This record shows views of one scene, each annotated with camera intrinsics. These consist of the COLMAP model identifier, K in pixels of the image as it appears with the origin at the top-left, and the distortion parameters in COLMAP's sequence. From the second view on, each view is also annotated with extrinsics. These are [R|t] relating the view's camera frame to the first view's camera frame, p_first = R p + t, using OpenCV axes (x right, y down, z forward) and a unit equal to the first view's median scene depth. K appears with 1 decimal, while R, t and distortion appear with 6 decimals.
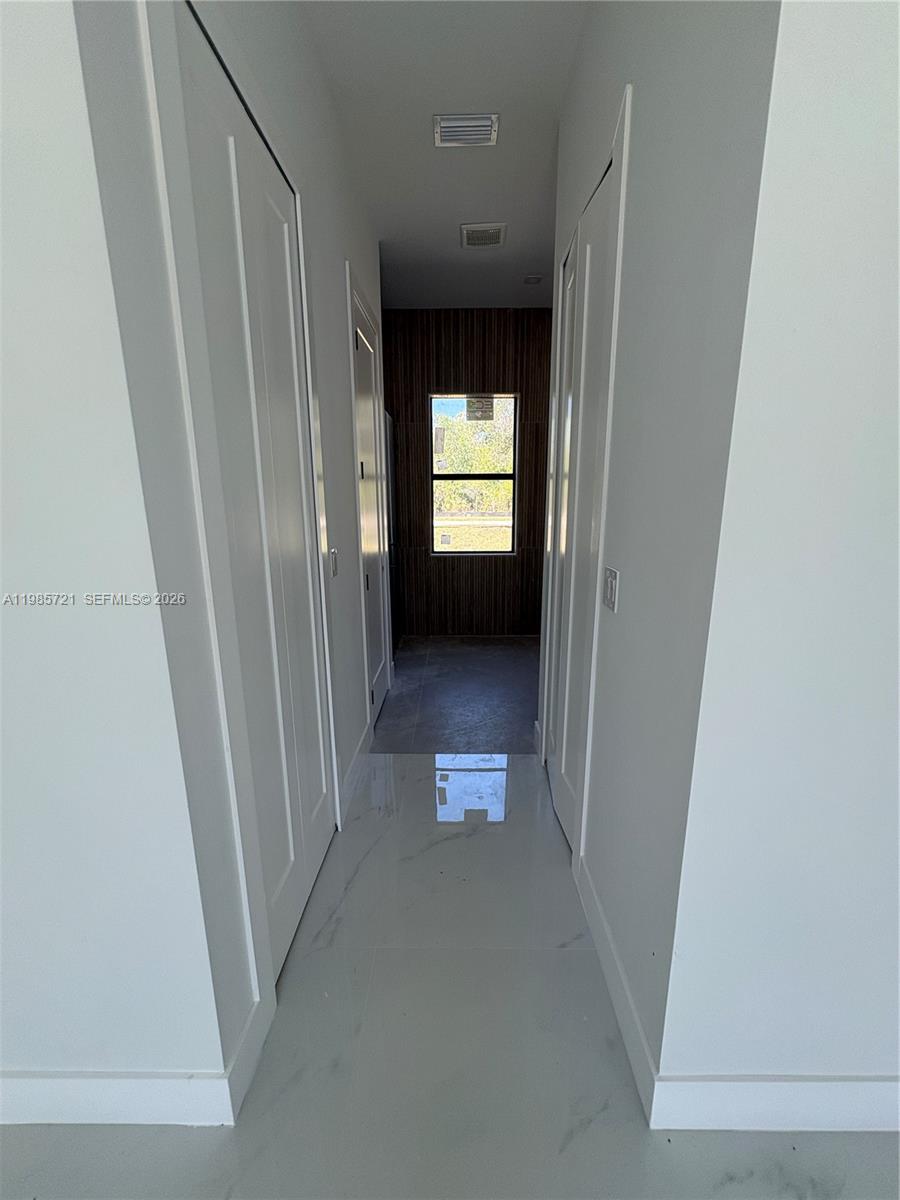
lens RADIAL K [[478.6, 0, 457.4], [0, 478.6, 600.0], [0, 0, 1]] dist [-0.000067, 0.000303]
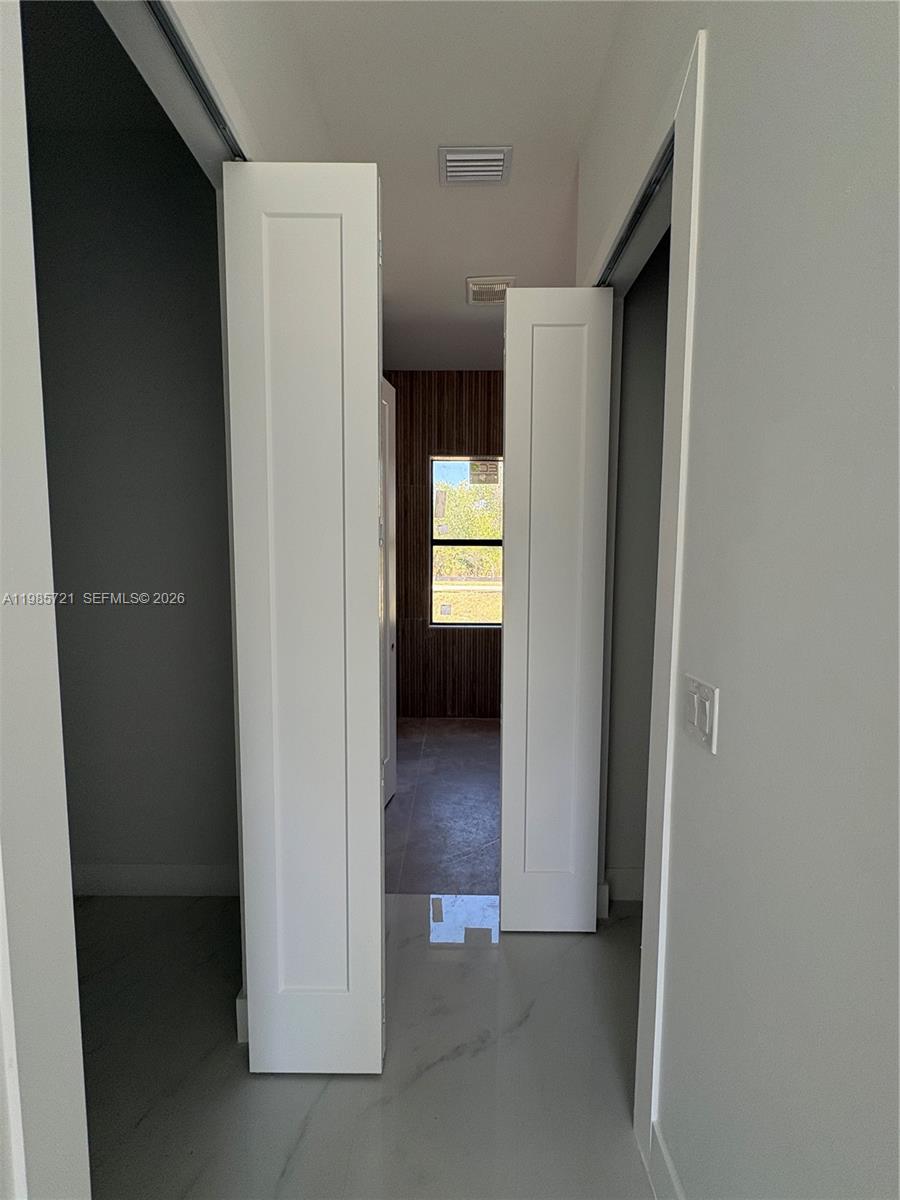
lens RADIAL K [[478.6, 0, 456.3], [0, 478.6, 599.7], [0, 0, 1]] dist [-0.000067, 0.000303]
pose [[0.999954, 0.009504, -0.001024, -0.003936], [-0.009556, 0.991099, -0.132784, -0.026233], [-0.000247, 0.132788, 0.991144, 0.104305]]
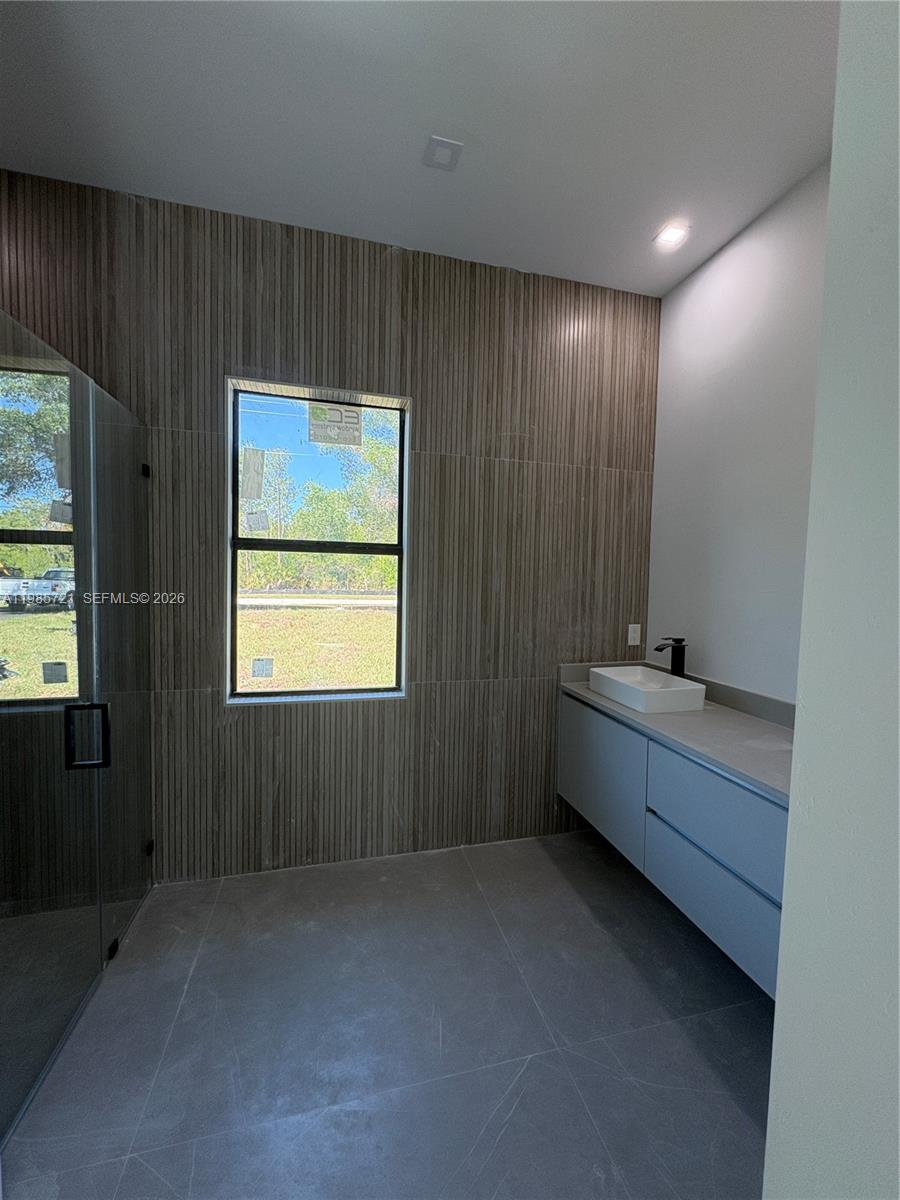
lens RADIAL K [[478.6, 0, 450.0], [0, 478.6, 599.9], [0, 0, 1]] dist [-0.000067, 0.000303]
pose [[0.969445, 0.014012, 0.244909, 0.042909], [0.025245, 0.987368, -0.156418, -0.119105], [-0.244007, 0.157822, 0.956845, 0.493184]]
